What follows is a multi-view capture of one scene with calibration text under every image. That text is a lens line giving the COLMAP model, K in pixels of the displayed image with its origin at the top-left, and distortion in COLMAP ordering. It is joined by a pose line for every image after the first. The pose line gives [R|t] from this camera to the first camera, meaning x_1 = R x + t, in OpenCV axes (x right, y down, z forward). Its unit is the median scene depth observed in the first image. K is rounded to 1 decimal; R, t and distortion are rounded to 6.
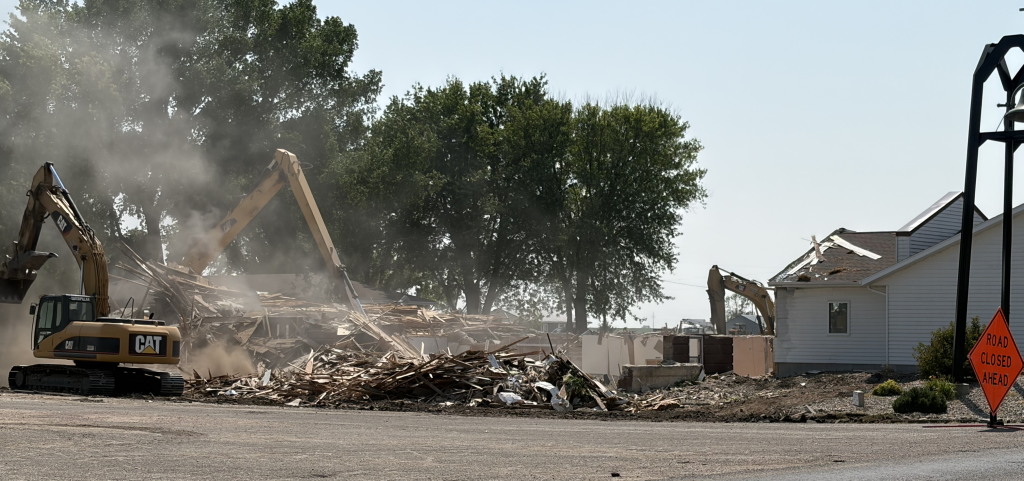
lens RADIAL K [[1783.0, 0, 509.7], [0, 1783.0, 280.9], [0, 0, 1]] dist [0.066276, -0.075263]
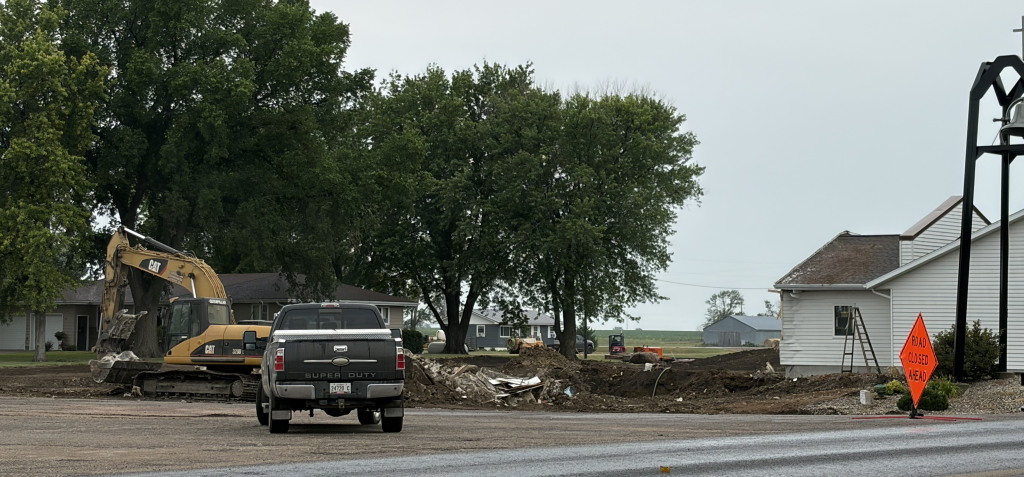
lens RADIAL K [[2202.4, 0, 512.0], [0, 2202.4, 238.5], [0, 0, 1]] dist [-0.006046, 0.547503]
pose [[0.999181, -0.003112, 0.040339, -0.039123], [0.003633, 0.999911, -0.012848, -0.007366], [-0.040296, 0.012984, 0.999103, -0.174482]]
